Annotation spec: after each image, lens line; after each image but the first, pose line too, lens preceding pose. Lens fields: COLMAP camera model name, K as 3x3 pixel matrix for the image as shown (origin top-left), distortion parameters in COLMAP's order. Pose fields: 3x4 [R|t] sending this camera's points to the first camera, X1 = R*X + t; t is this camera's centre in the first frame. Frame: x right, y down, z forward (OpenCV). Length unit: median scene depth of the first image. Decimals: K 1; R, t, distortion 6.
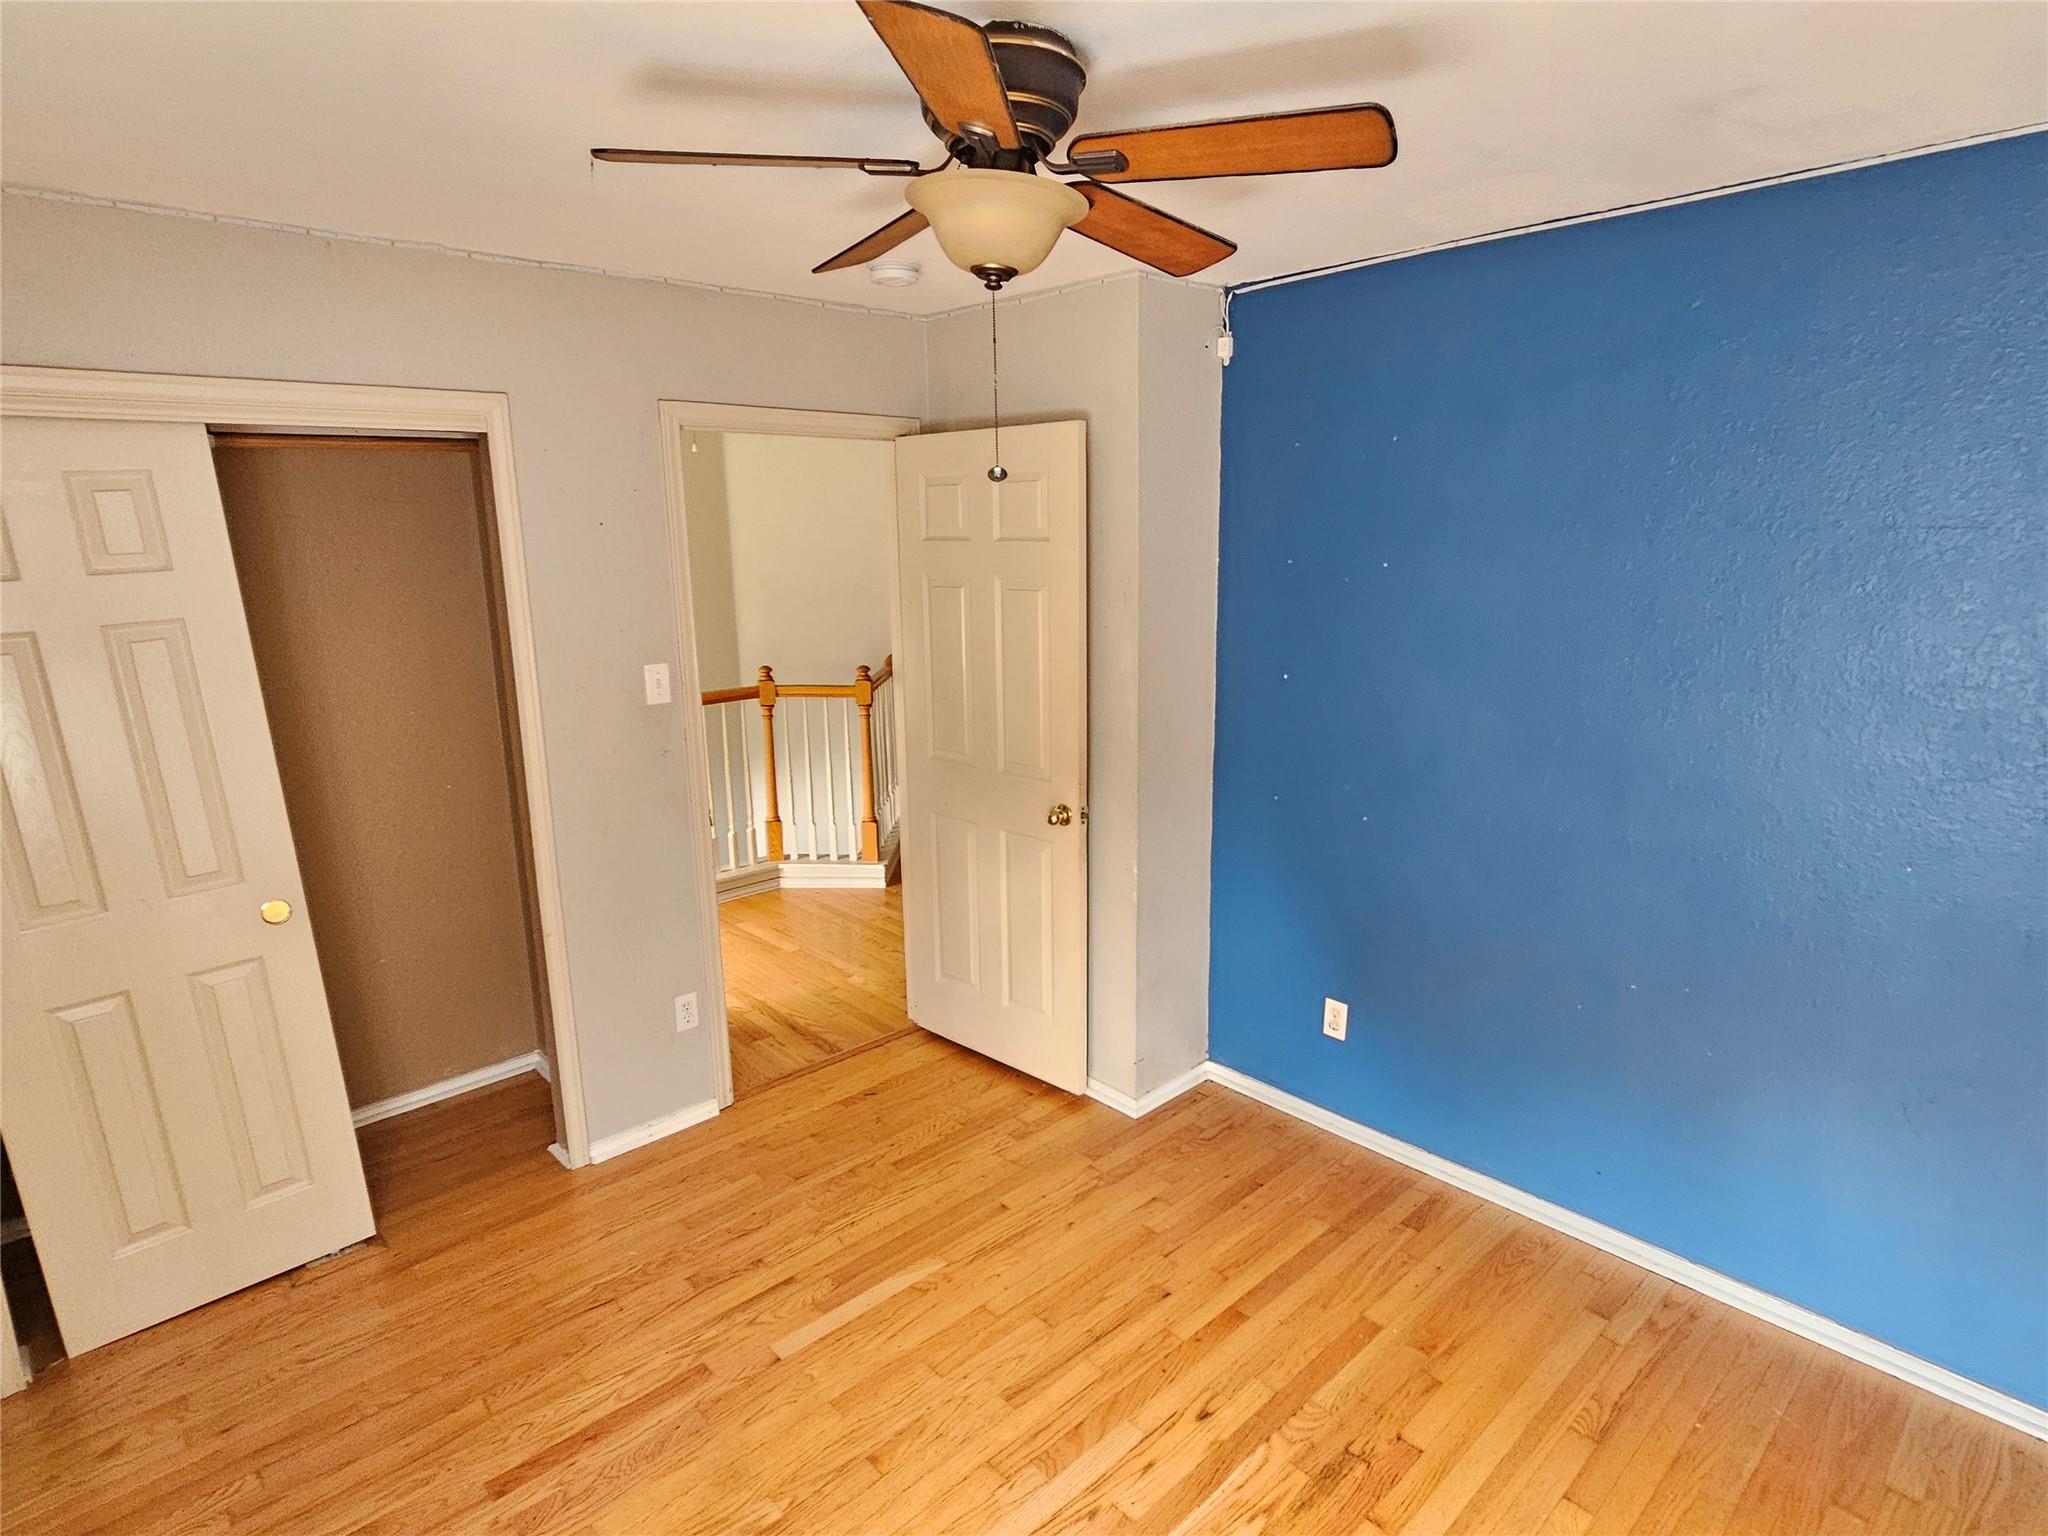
lens RADIAL K [[1117.1, 0, 1024.0], [0, 1117.1, 768.0], [0, 0, 1]] dist [-0.005352, 0.001121]
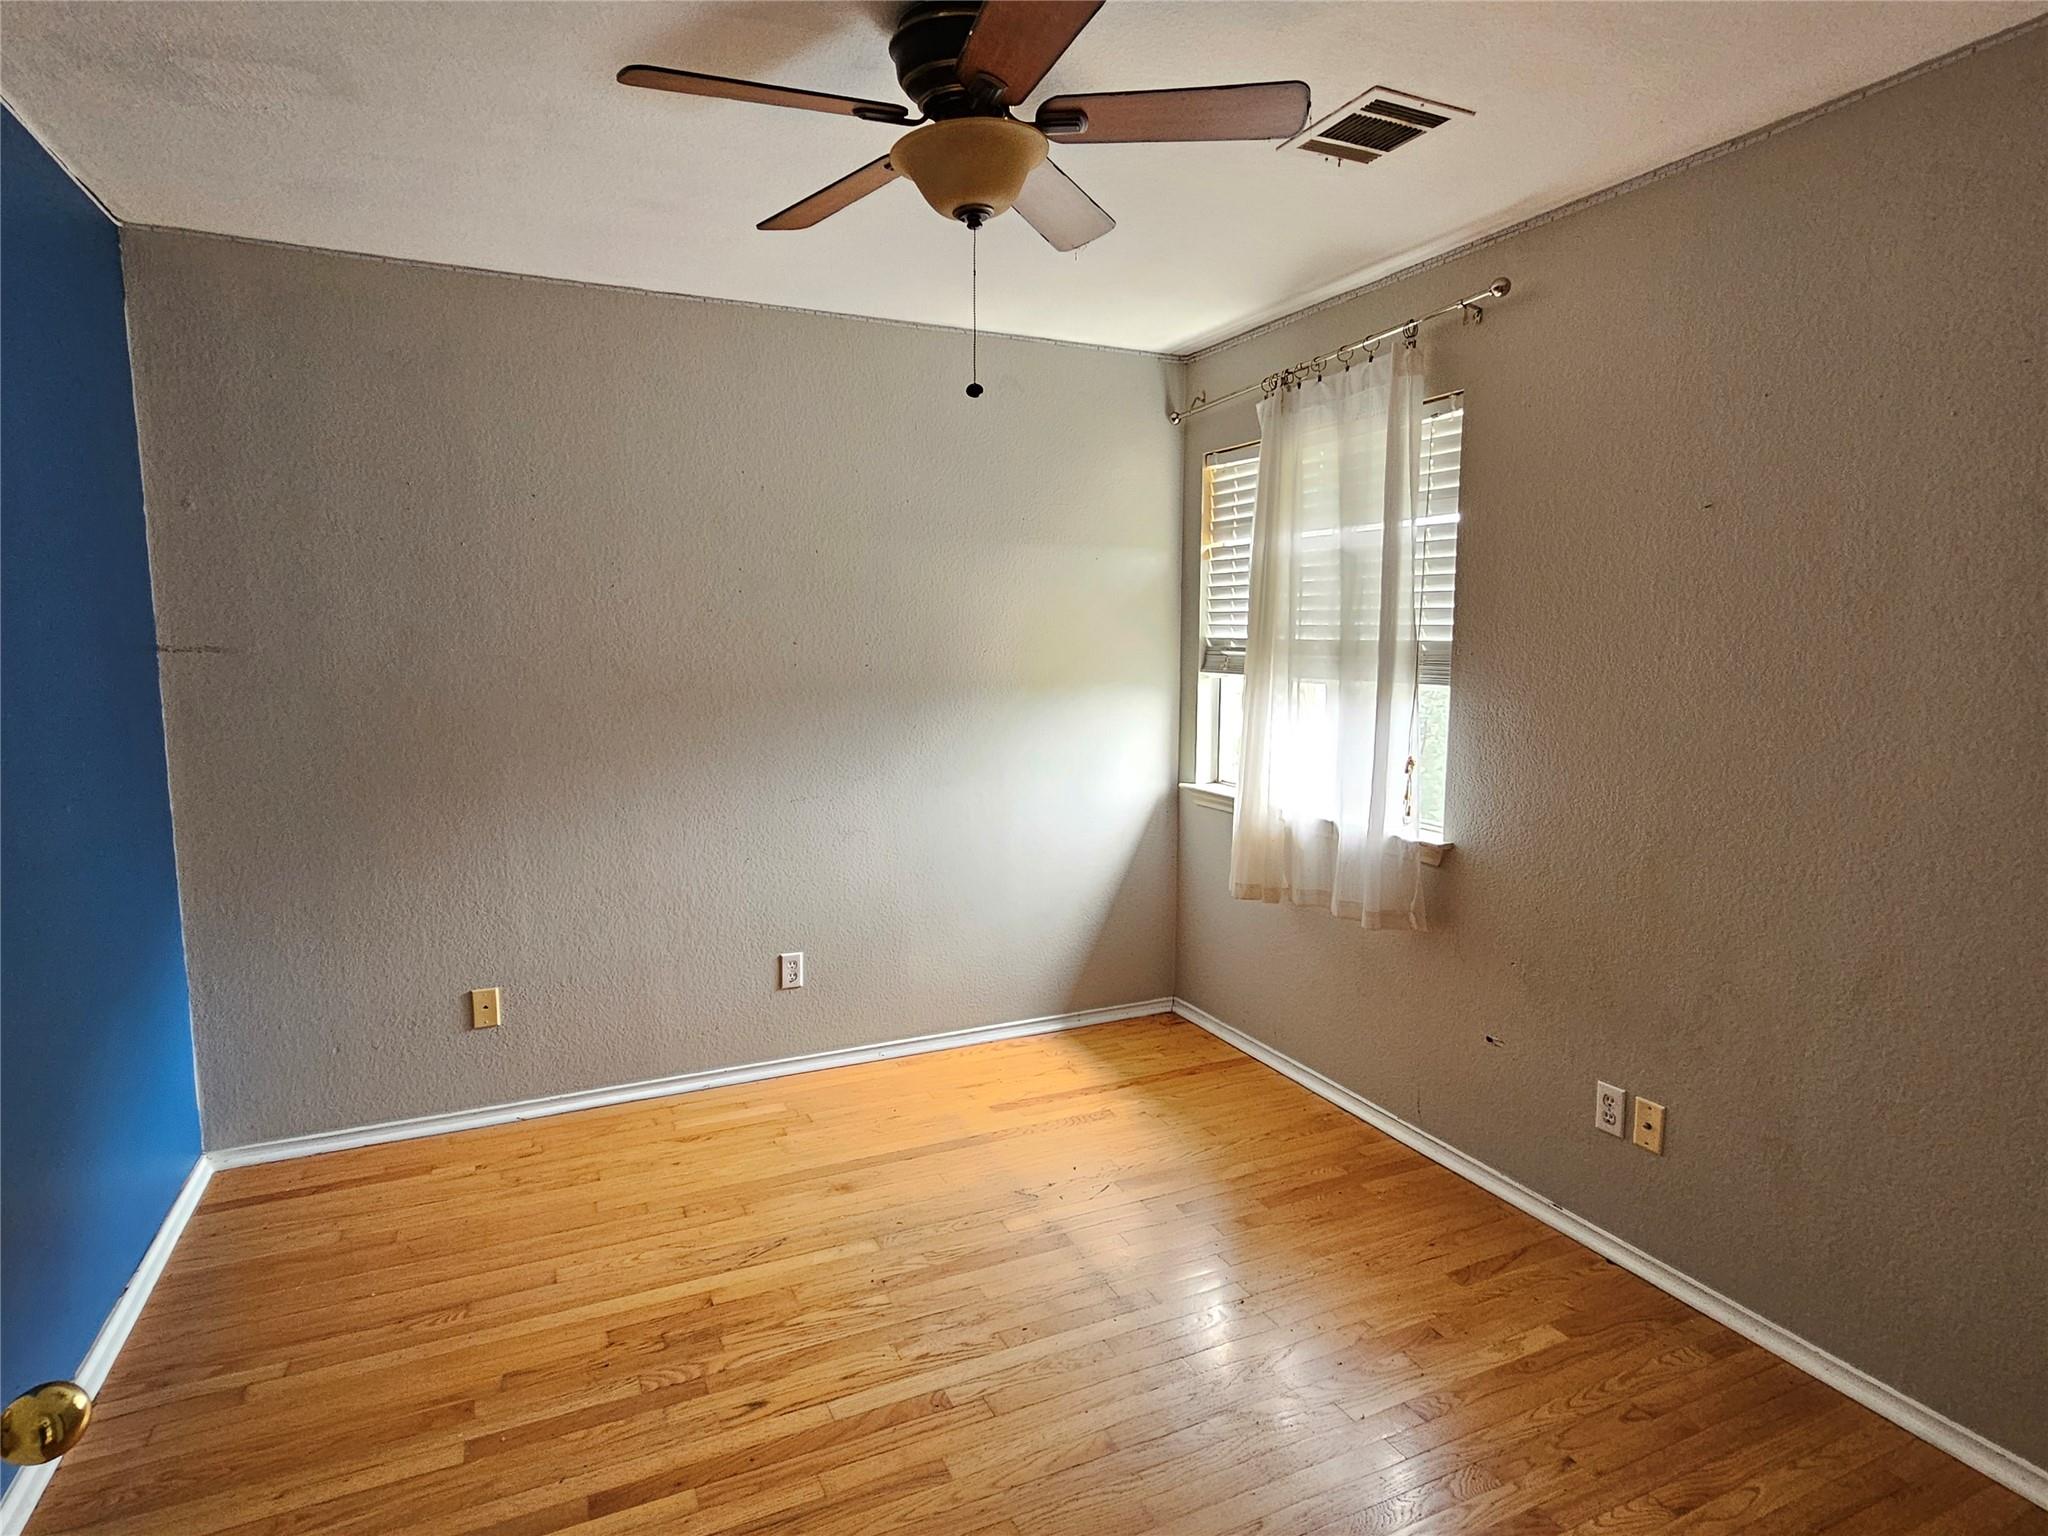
lens RADIAL K [[1117.1, 0, 1024.0], [0, 1117.1, 768.0], [0, 0, 1]] dist [-0.005352, 0.001121]
pose [[-0.950686, -0.017599, 0.309654, -0.280170], [0.085658, 0.944659, 0.316675, -0.170437], [-0.298090, 0.327583, -0.896567, 1.357326]]
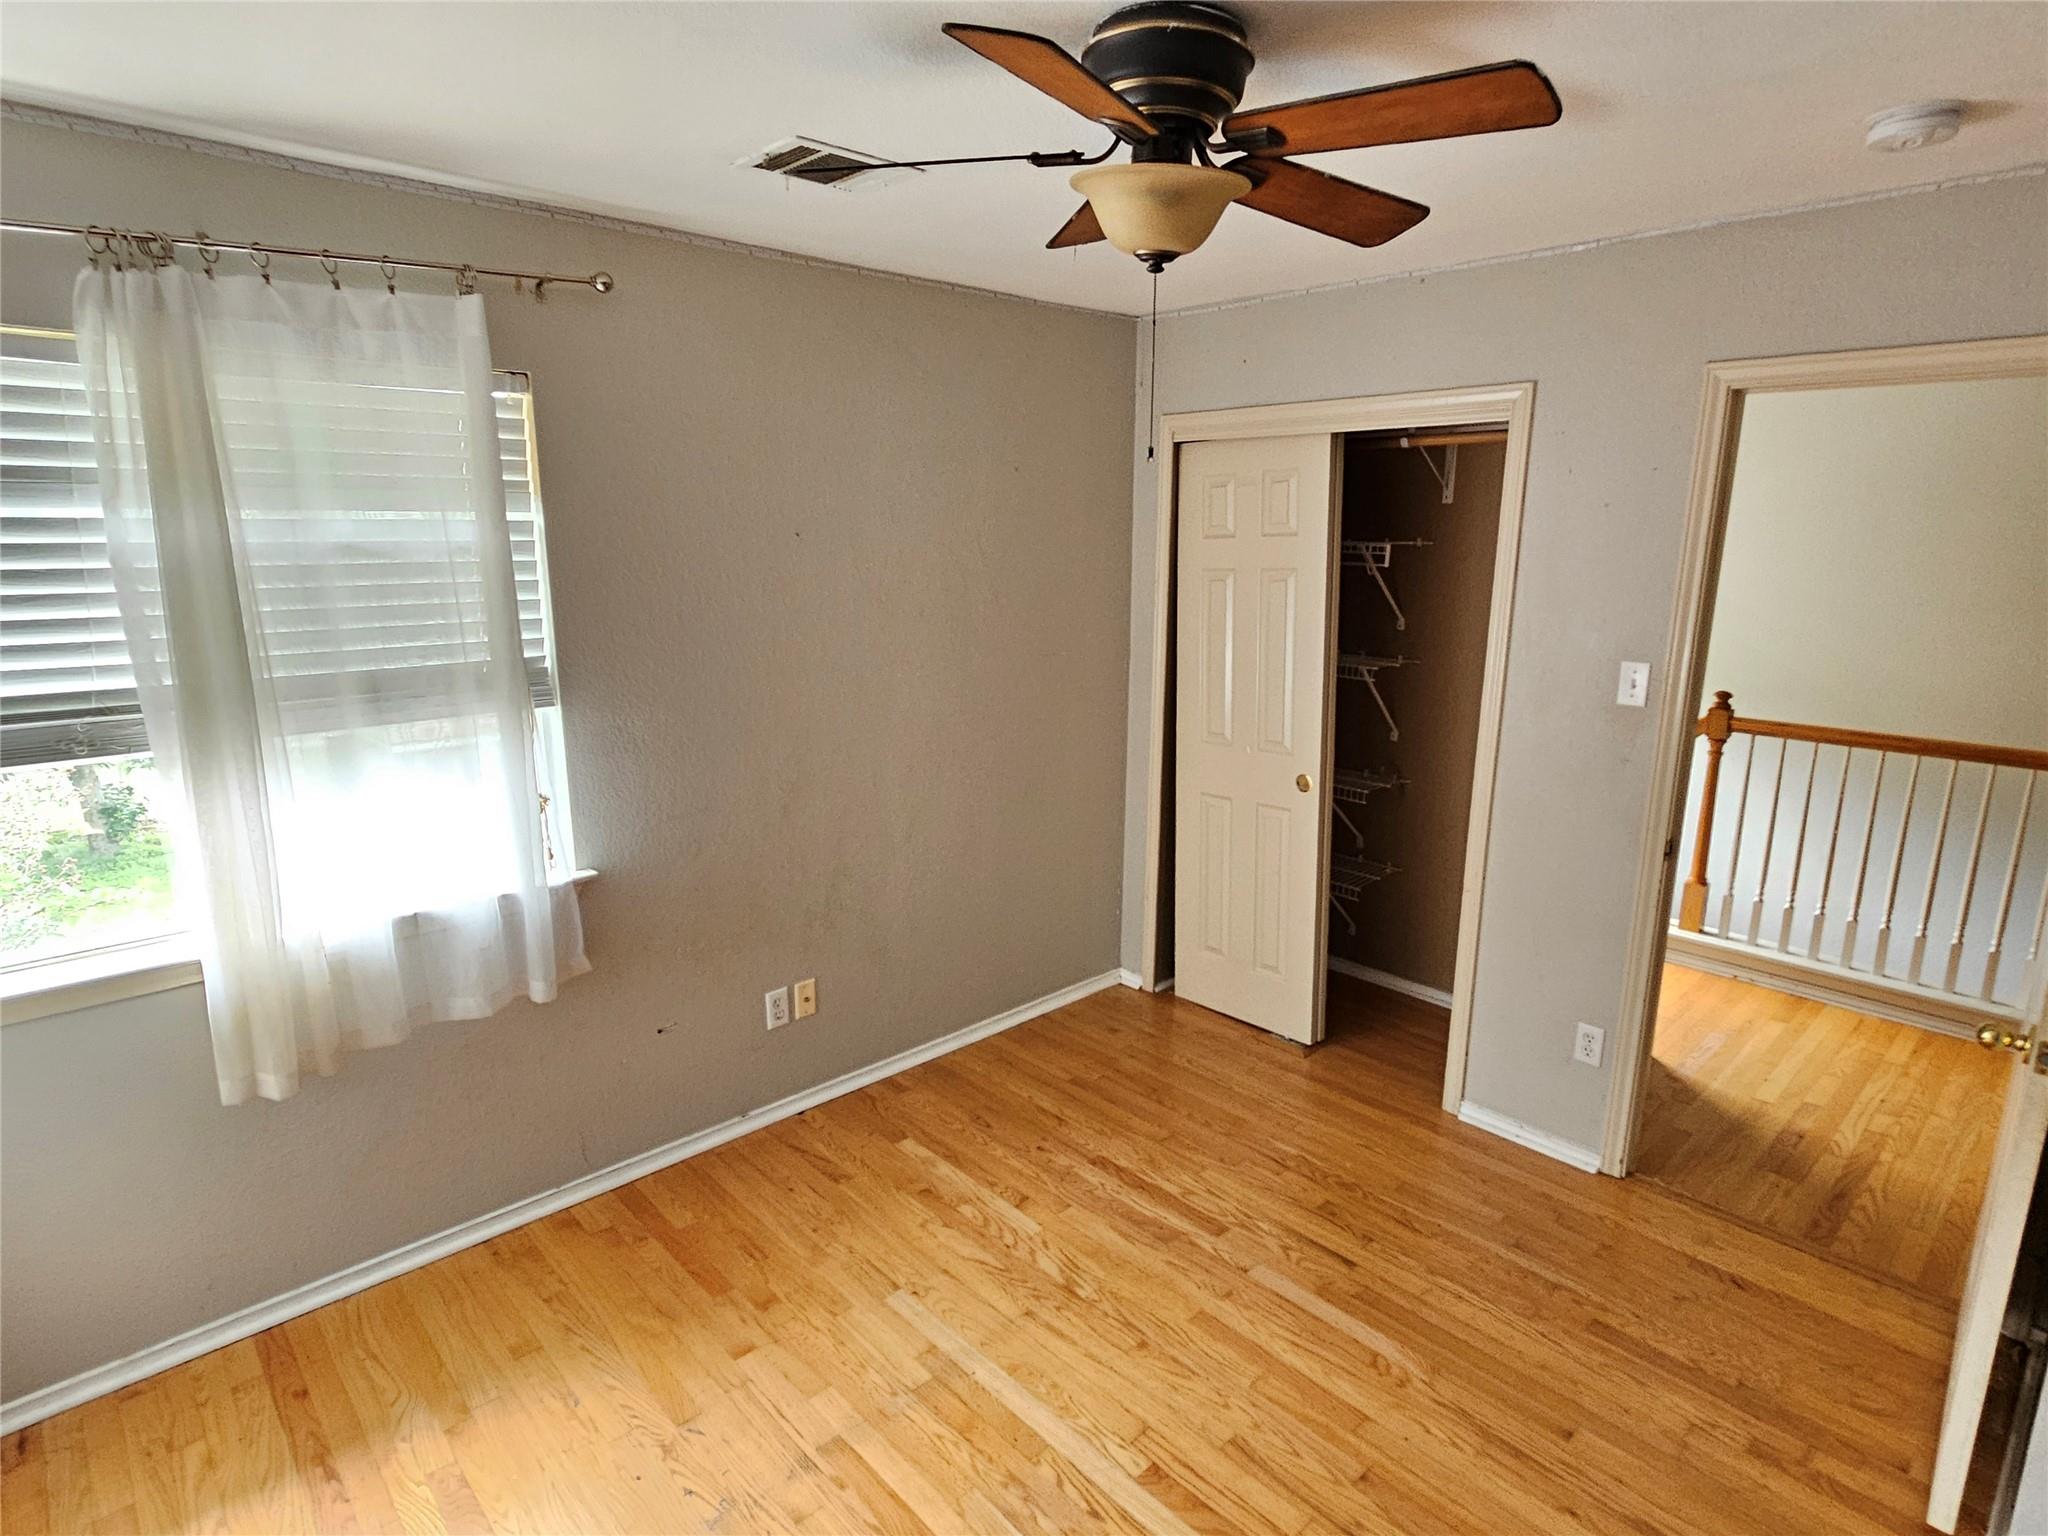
lens RADIAL K [[1102.4, 0, 1035.7], [0, 1102.4, 772.2], [0, 0, 1]] dist [-0.002548, 0.001782]
pose [[0.007693, 0.242224, -0.970190, 0.651687], [-0.221914, 0.946439, 0.234535, -0.131610], [0.975036, 0.213495, 0.061034, 0.573967]]
